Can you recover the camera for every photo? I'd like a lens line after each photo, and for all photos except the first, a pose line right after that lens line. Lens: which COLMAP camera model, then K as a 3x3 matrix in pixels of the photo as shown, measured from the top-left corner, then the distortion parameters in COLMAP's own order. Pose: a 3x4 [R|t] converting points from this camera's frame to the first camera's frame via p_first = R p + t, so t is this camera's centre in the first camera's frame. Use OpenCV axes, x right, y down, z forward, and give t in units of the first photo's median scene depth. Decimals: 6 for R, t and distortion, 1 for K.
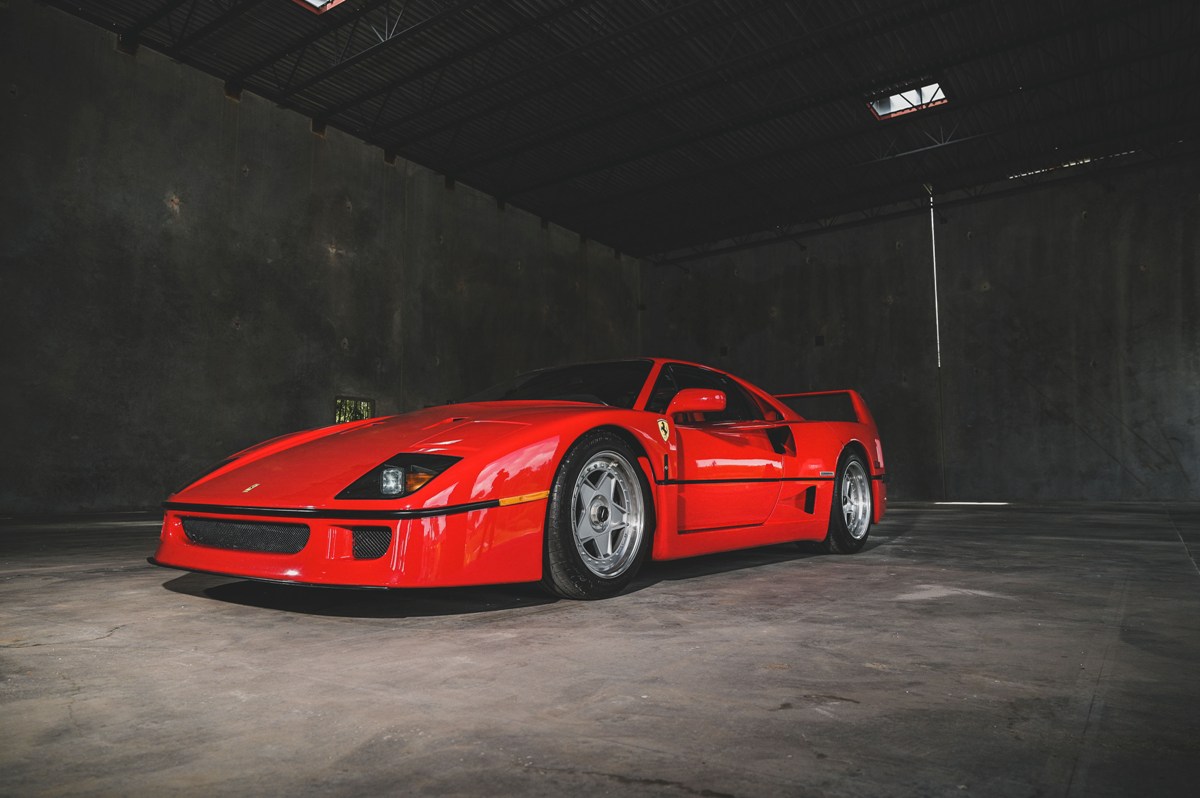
lens RADIAL K [[803.8, 0, 603.6], [0, 803.8, 399.7], [0, 0, 1]] dist [-0.004306, 0.009691]
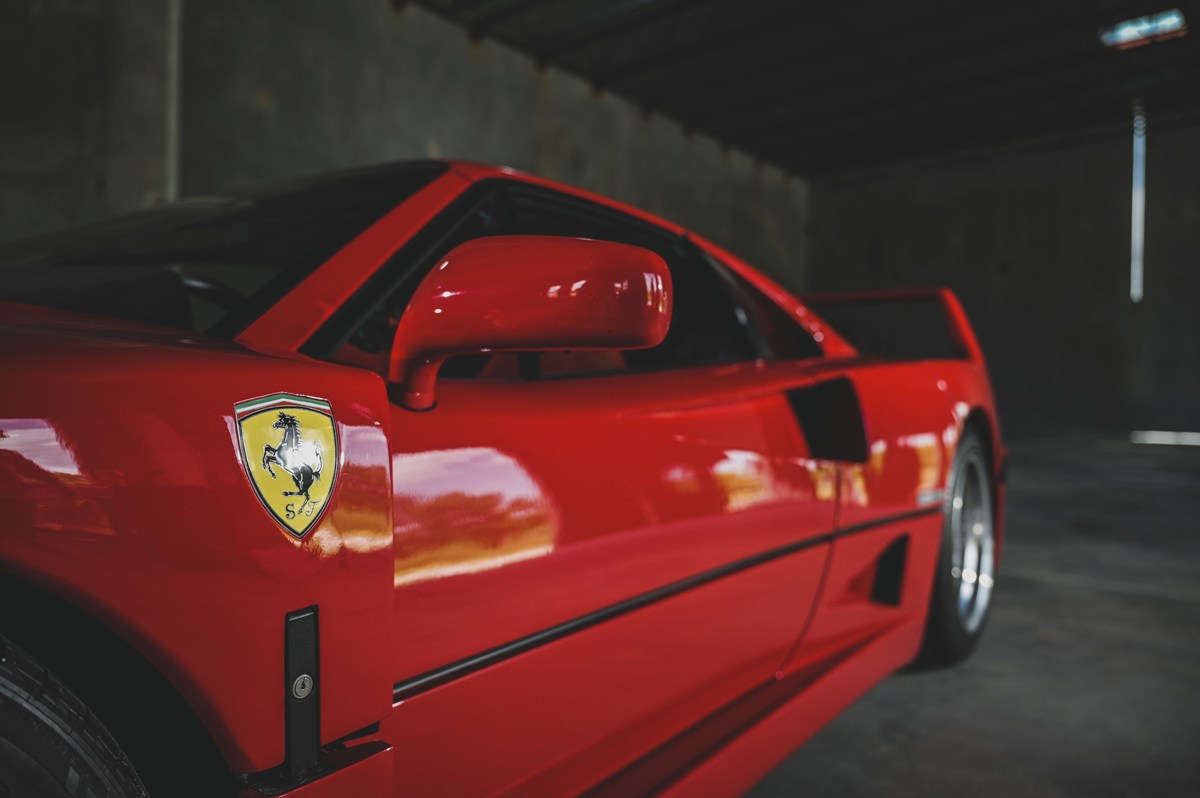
lens RADIAL K [[859.0, 0, 600.9], [0, 859.0, 400.9], [0, 0, 1]] dist [0.002113, -0.004825]
pose [[0.995424, 0.020113, -0.093413, -0.152646], [-0.009771, 0.993897, 0.109883, -0.030206], [0.095053, -0.108467, 0.989545, -0.130739]]
